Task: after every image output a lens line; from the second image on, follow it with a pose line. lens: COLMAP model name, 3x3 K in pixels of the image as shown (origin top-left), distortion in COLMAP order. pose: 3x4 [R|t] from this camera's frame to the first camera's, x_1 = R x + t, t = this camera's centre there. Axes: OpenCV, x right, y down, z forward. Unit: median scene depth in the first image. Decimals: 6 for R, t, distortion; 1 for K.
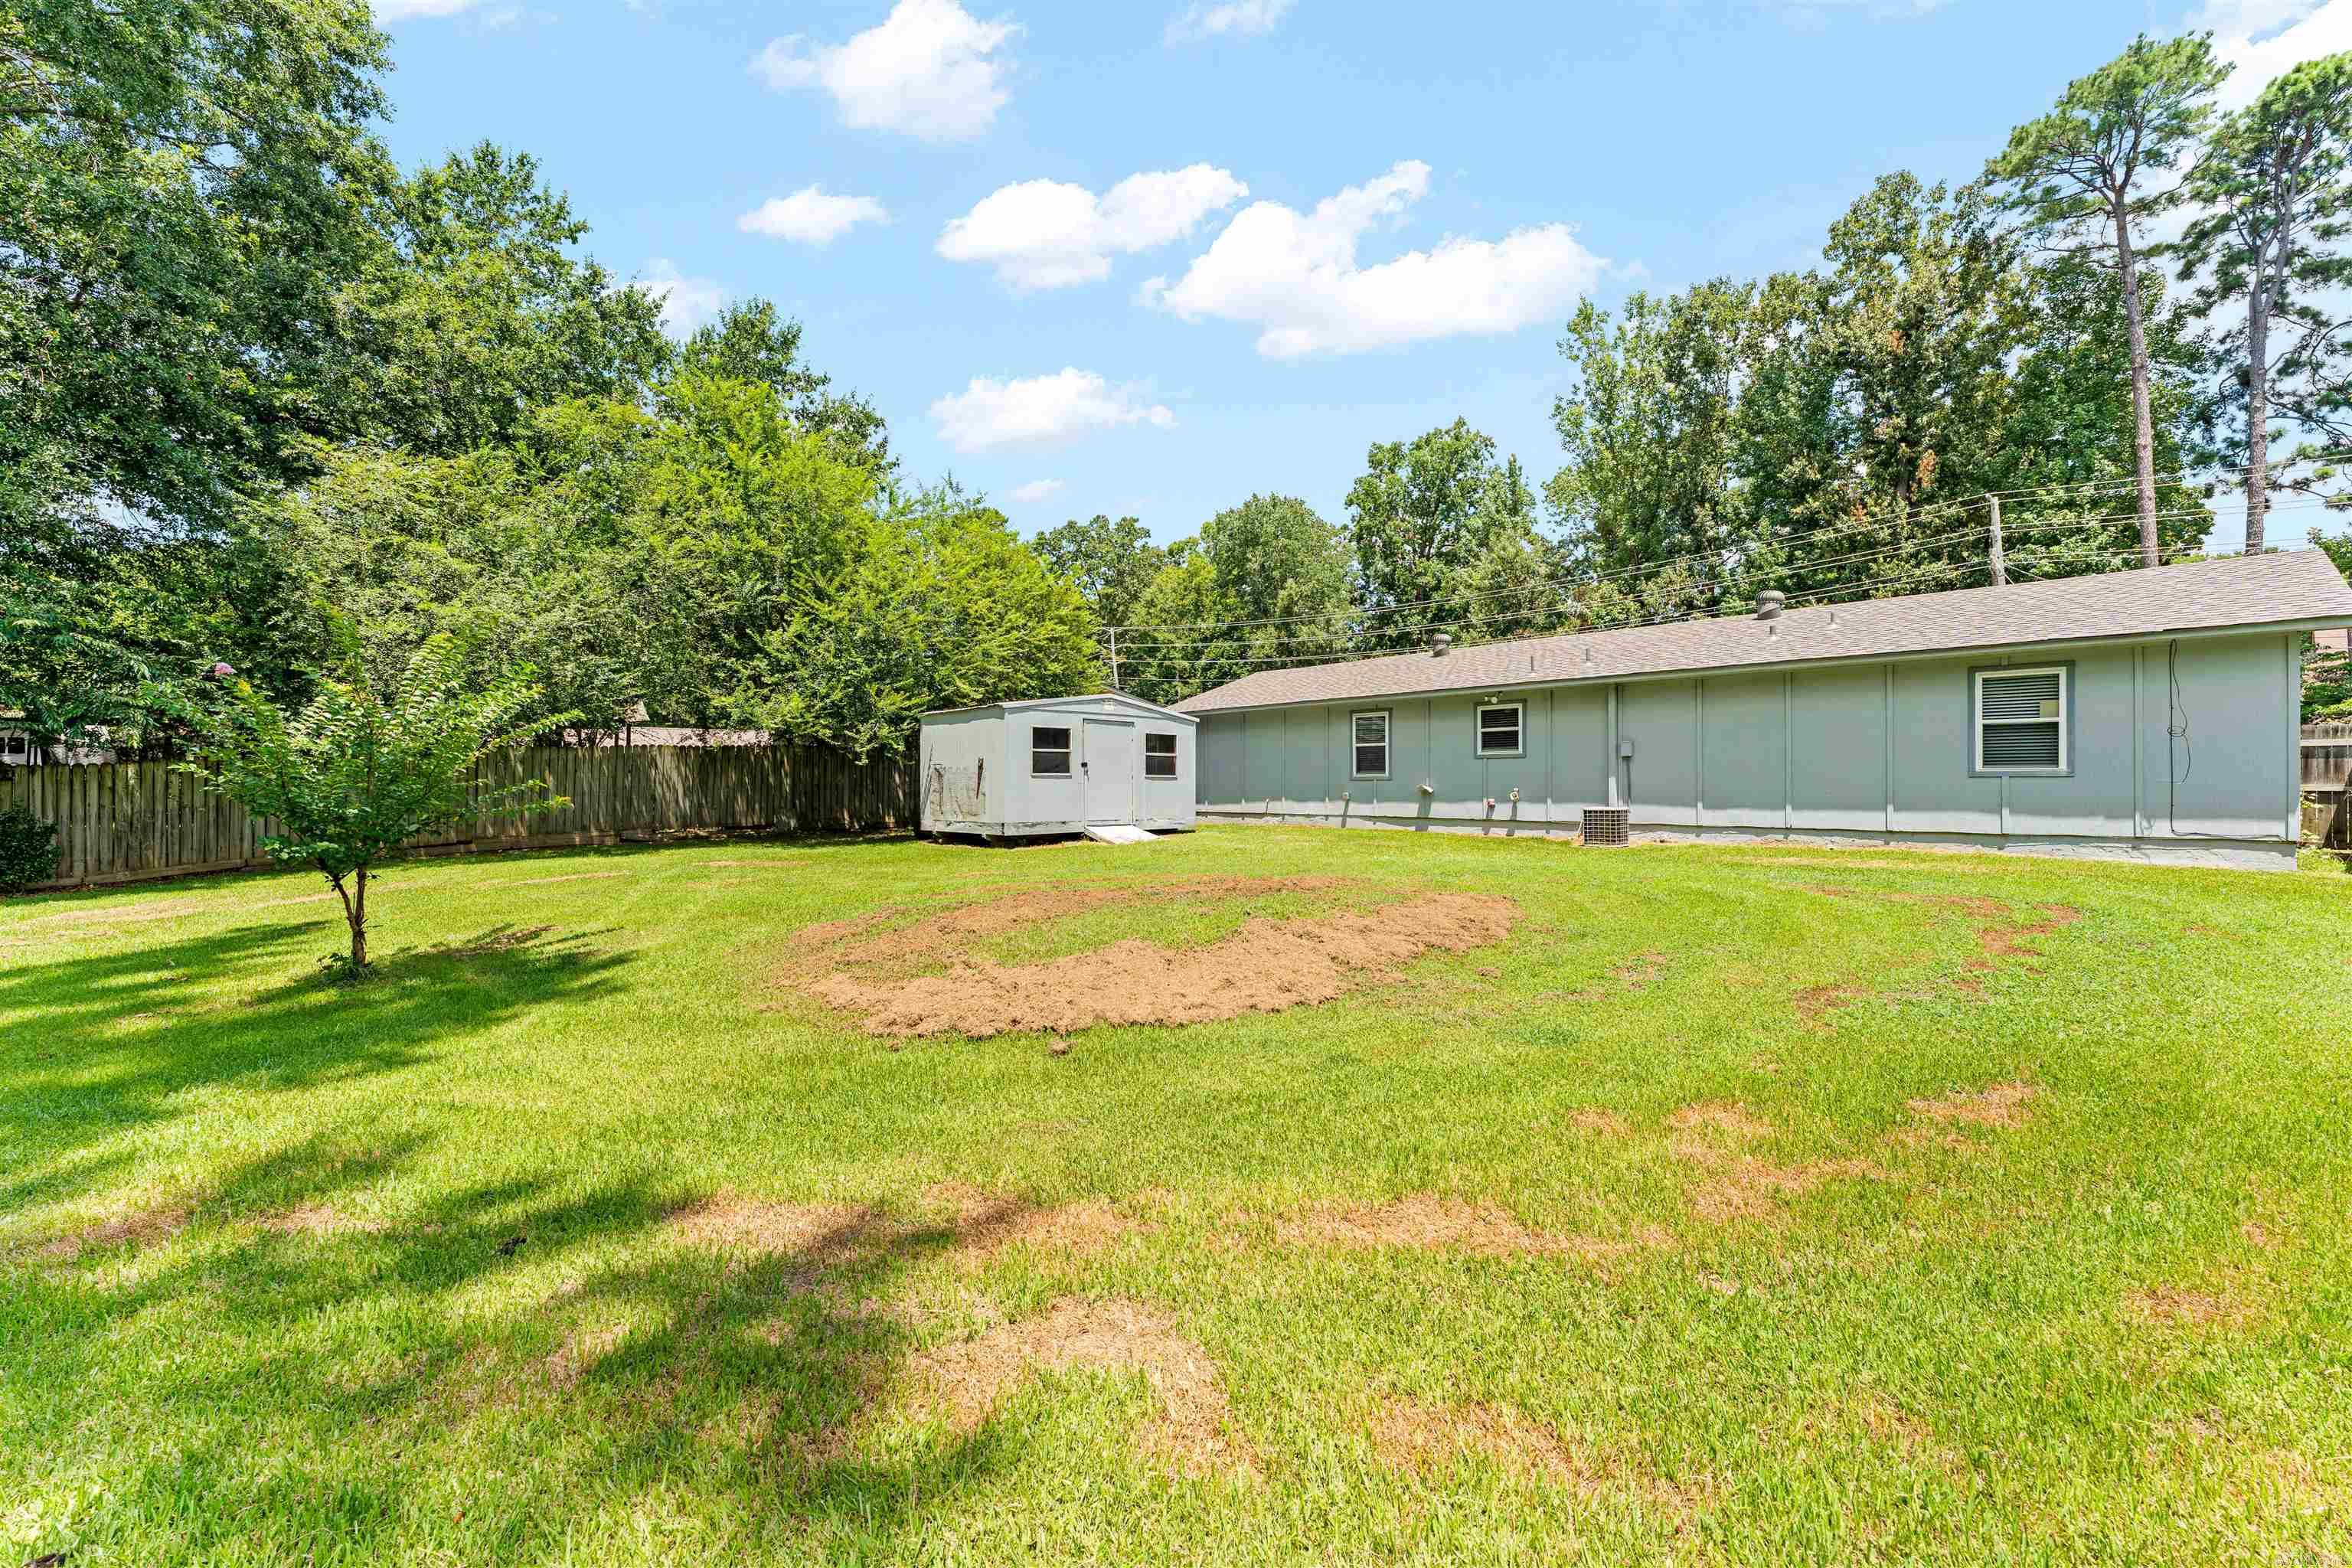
lens RADIAL K [[963.8, 0, 1176.0], [0, 963.8, 784.0], [0, 0, 1]] dist [-0.024458, 0.000087]
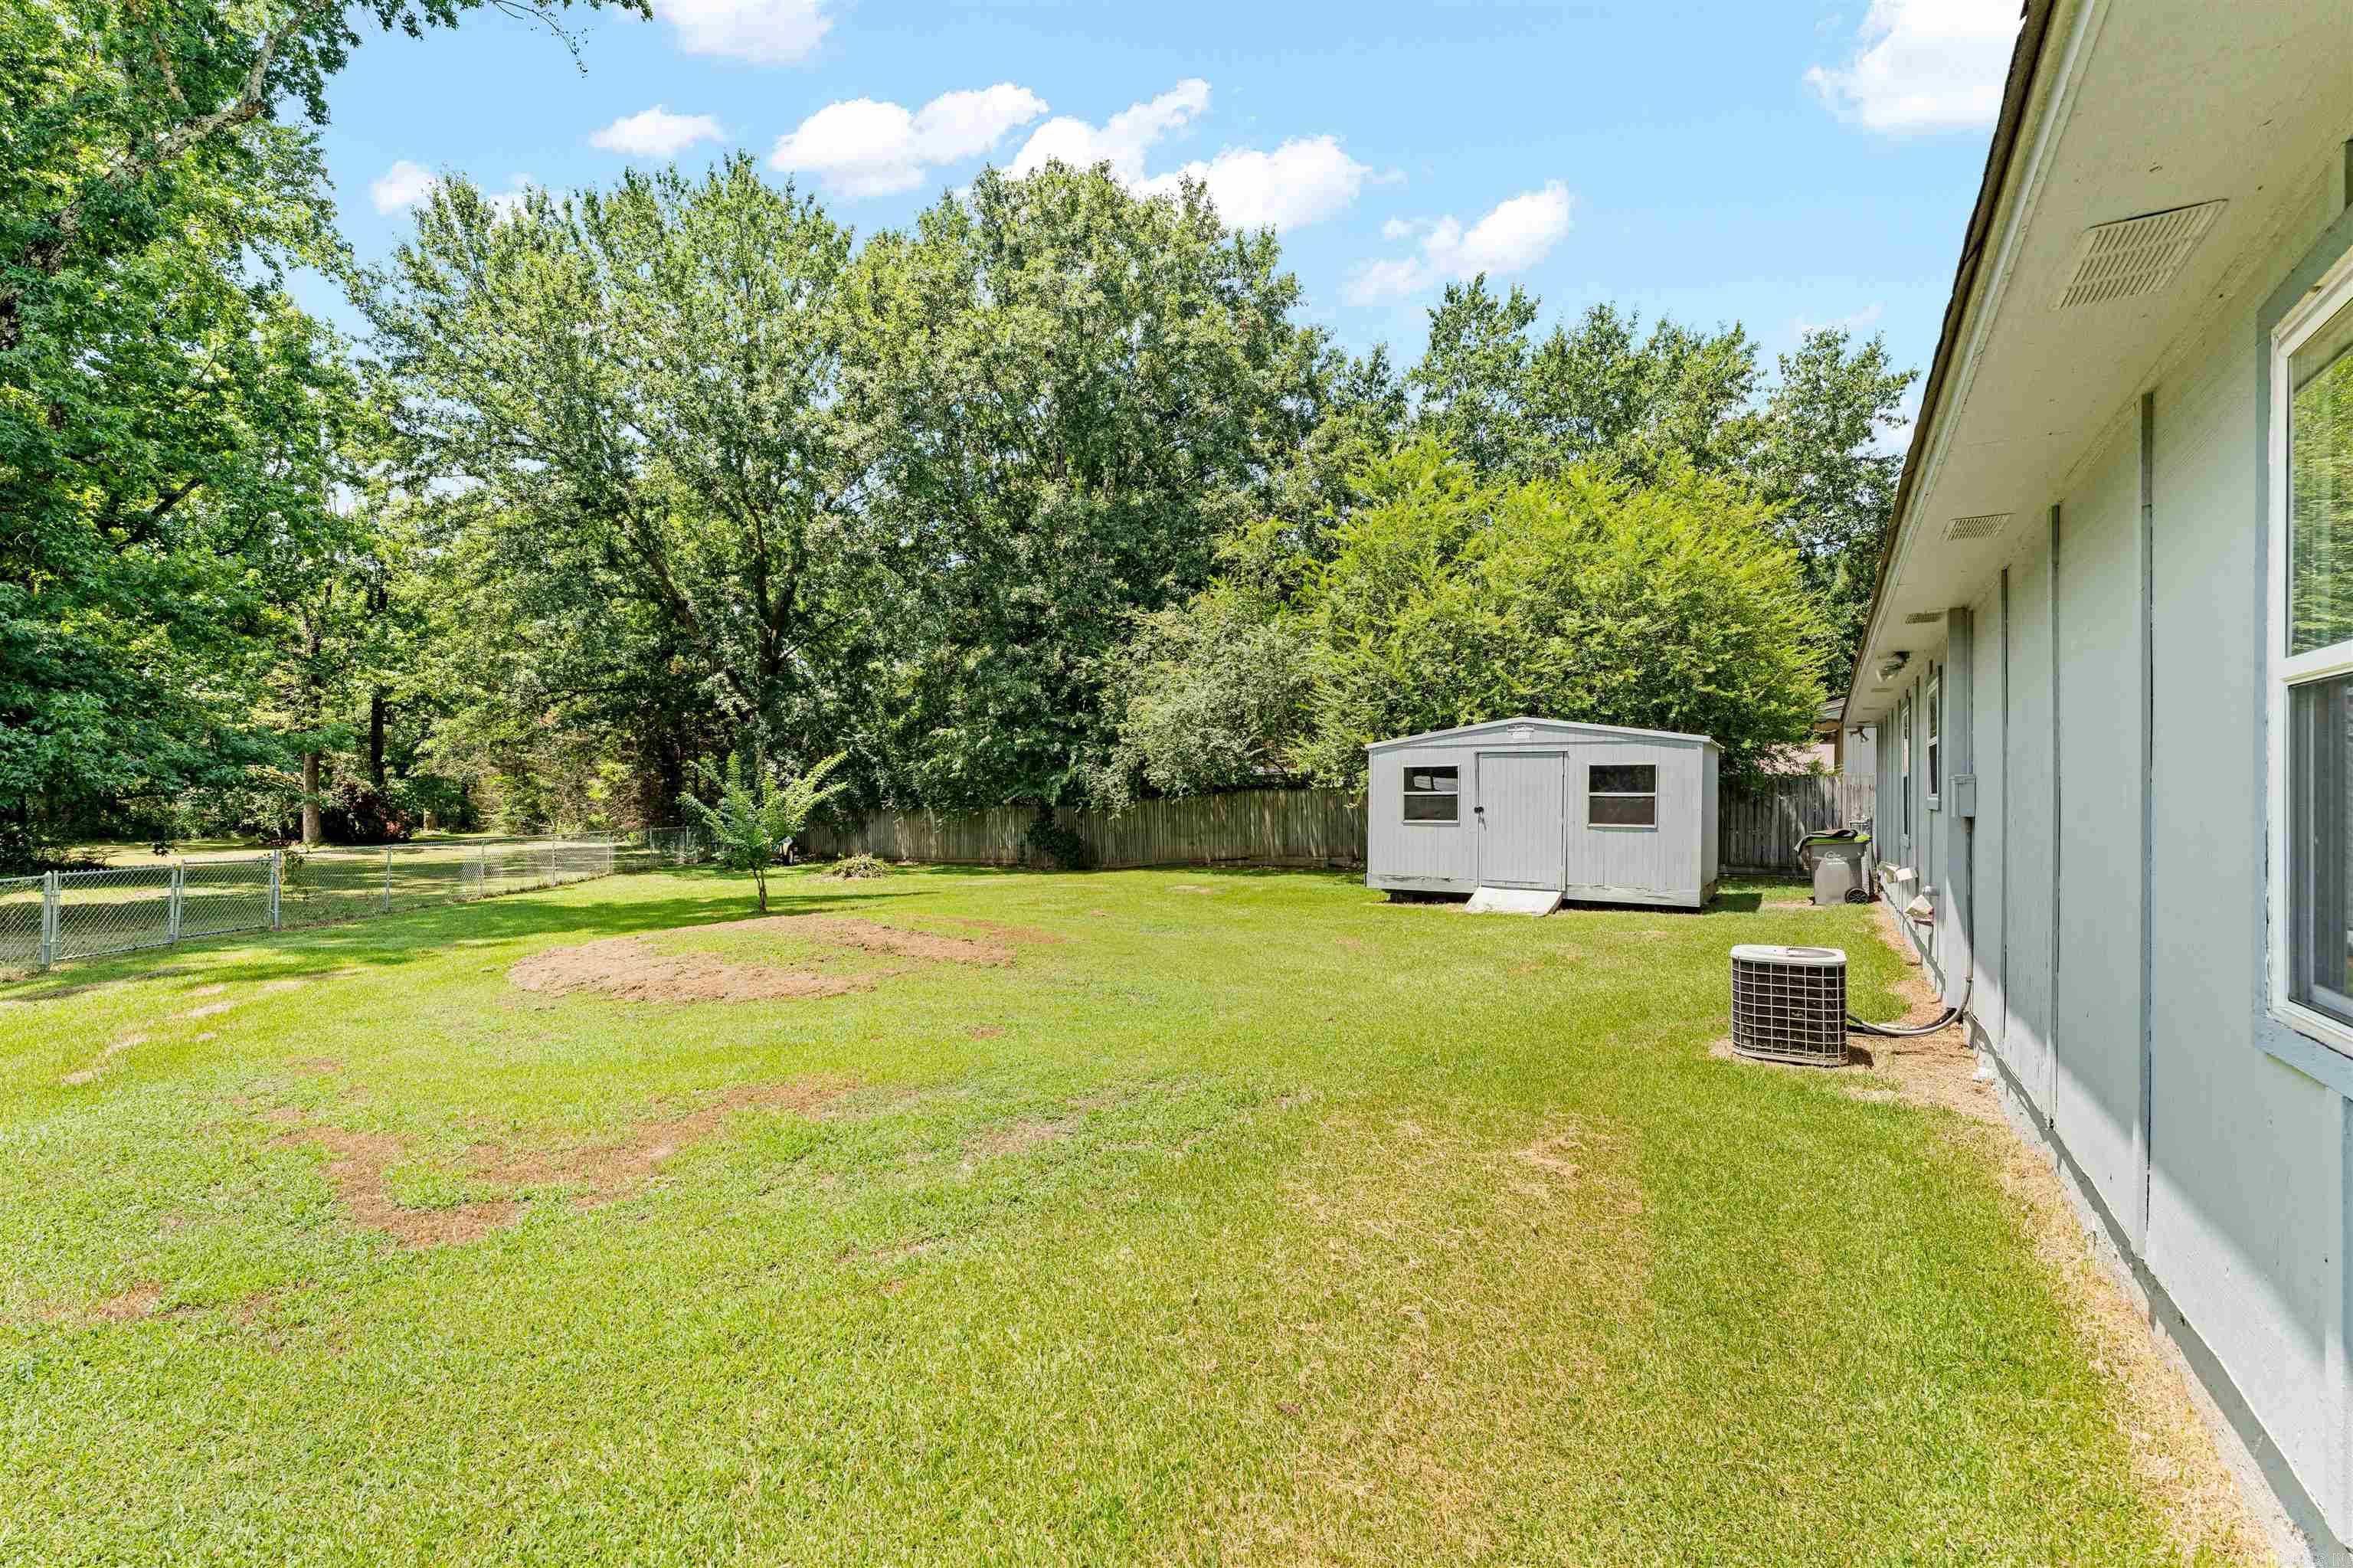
lens RADIAL K [[964.3, 0, 1176.5], [0, 964.3, 784.0], [0, 0, 1]] dist [-0.024458, 0.000087]
pose [[0.213127, -0.009823, -0.976975, 0.244701], [-0.001564, 0.999945, -0.010396, -0.012599], [0.977023, 0.003744, 0.213100, 0.222421]]
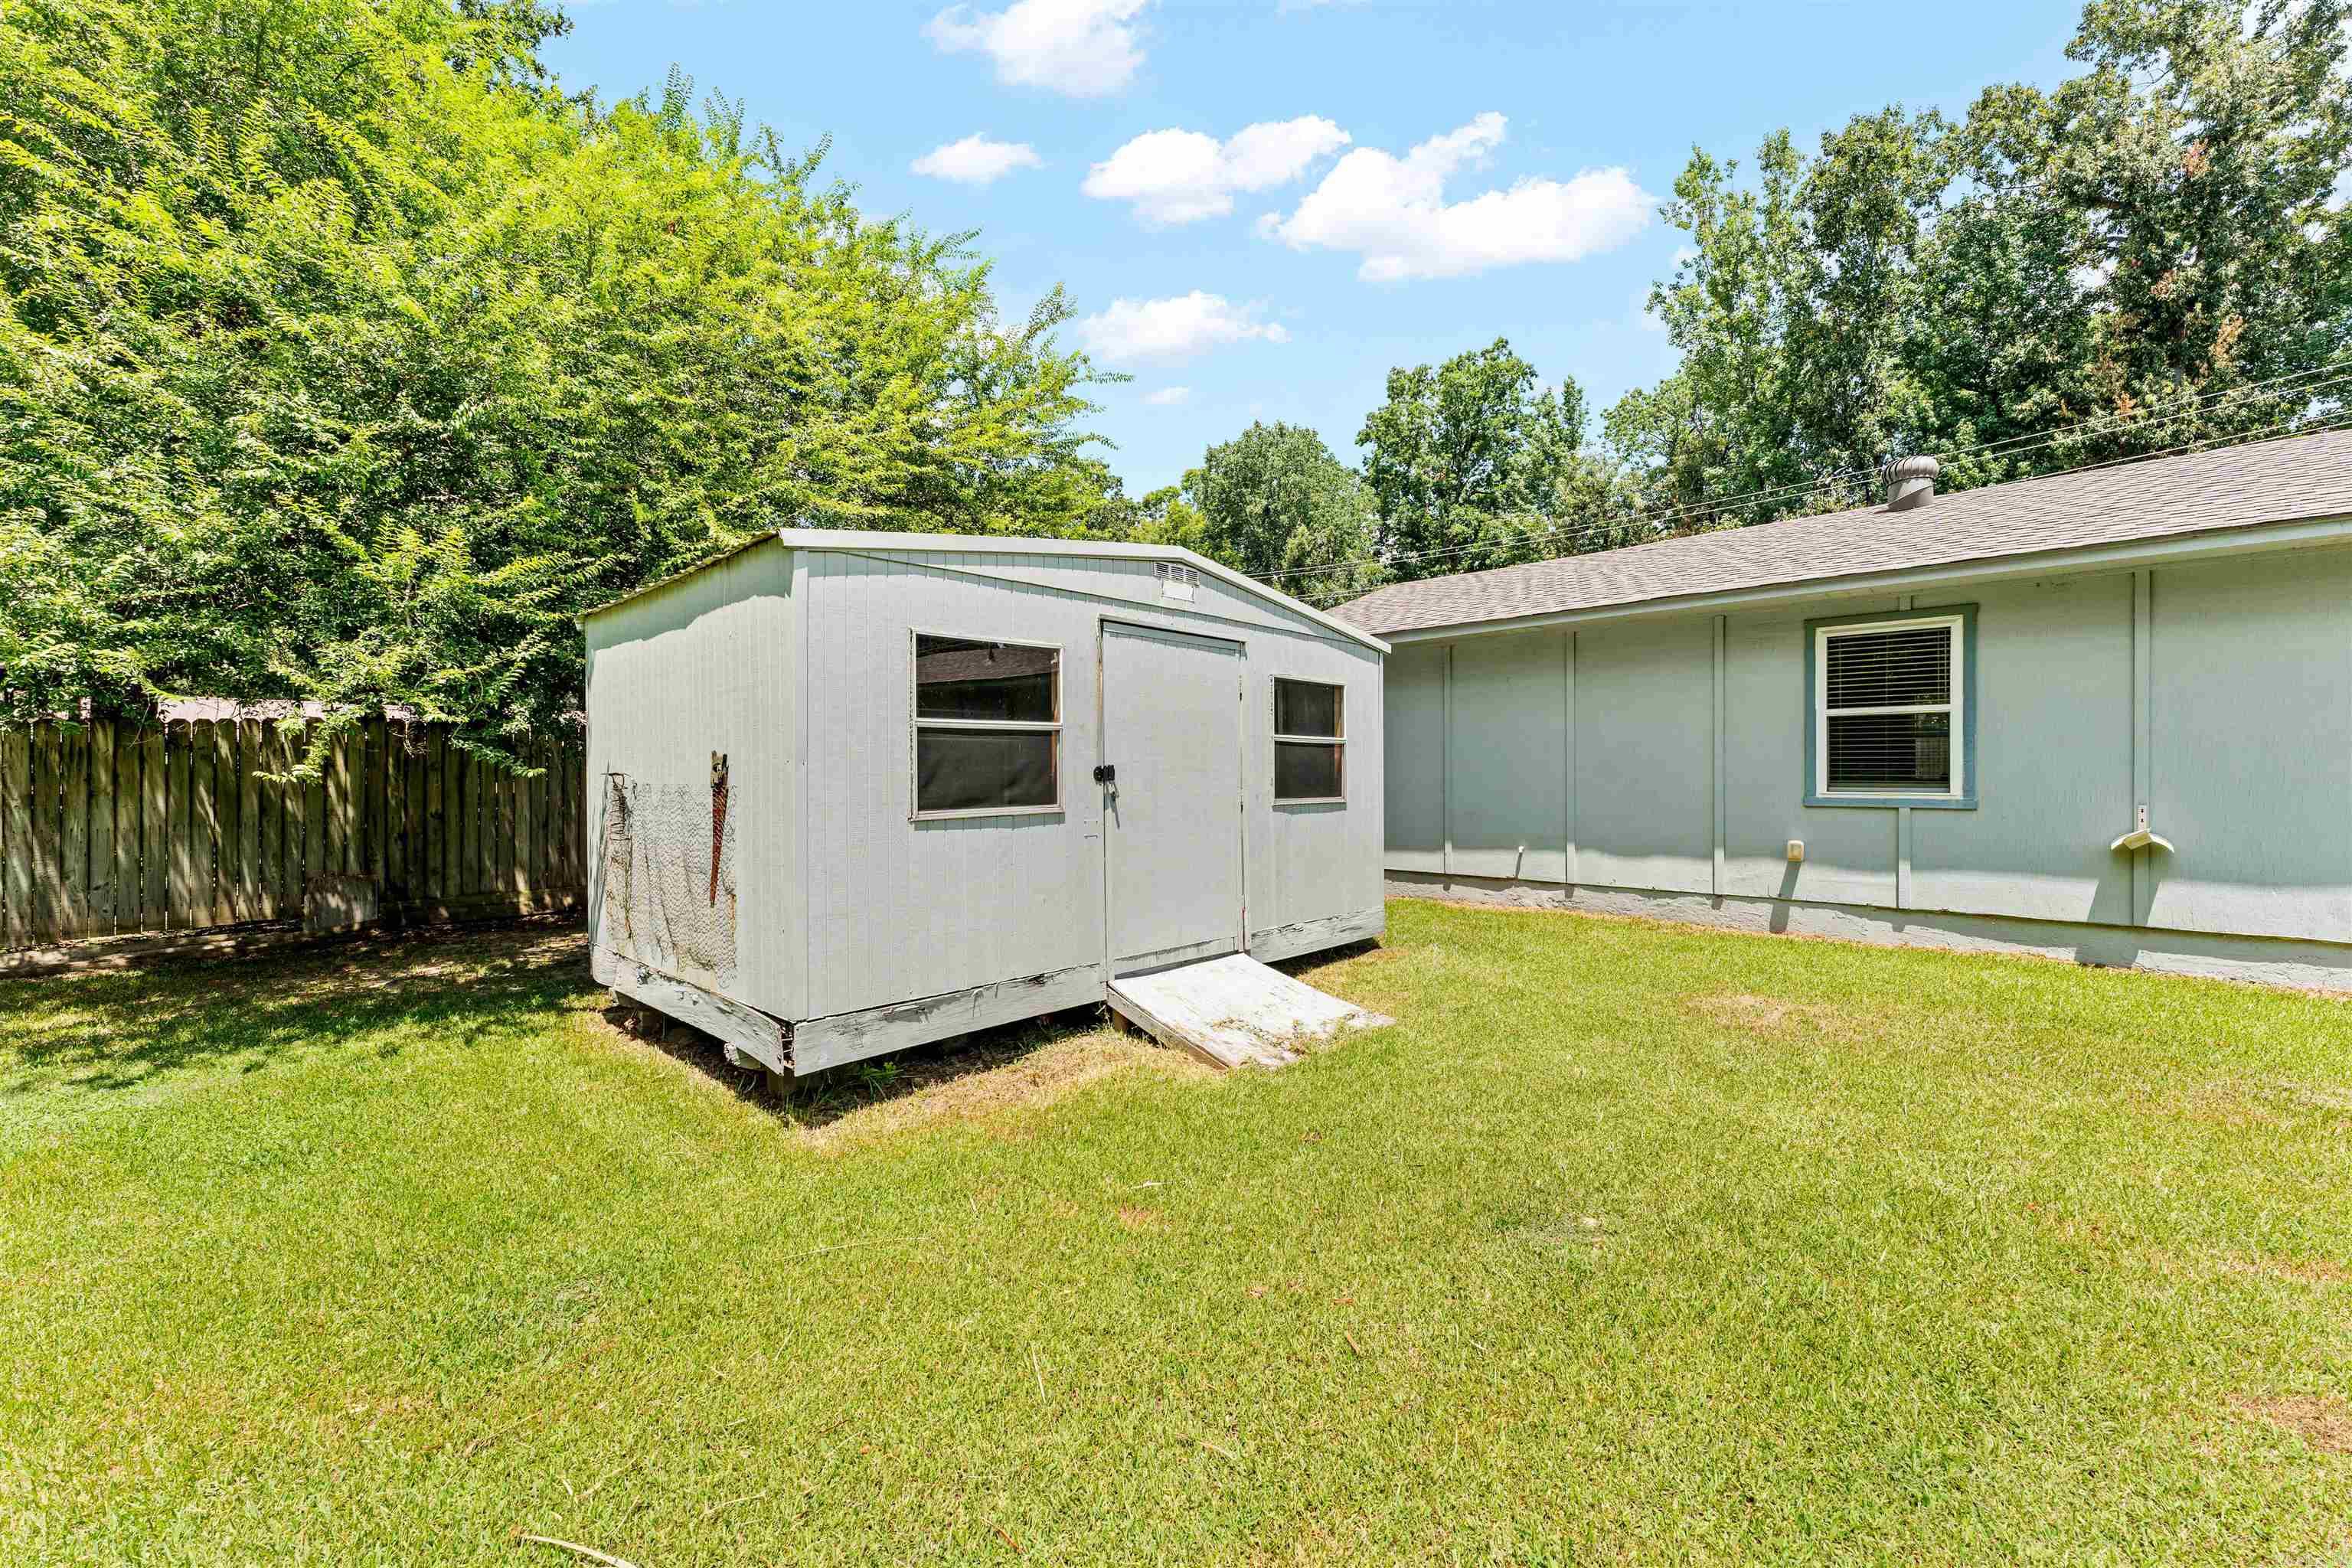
lens RADIAL K [[963.8, 0, 1176.0], [0, 963.8, 784.0], [0, 0, 1]] dist [-0.024458, 0.000087]
pose [[0.999085, -0.006578, 0.042257, -0.032738], [0.006007, 0.999889, 0.013623, -0.007957], [-0.042342, -0.013356, 0.999014, 0.268669]]
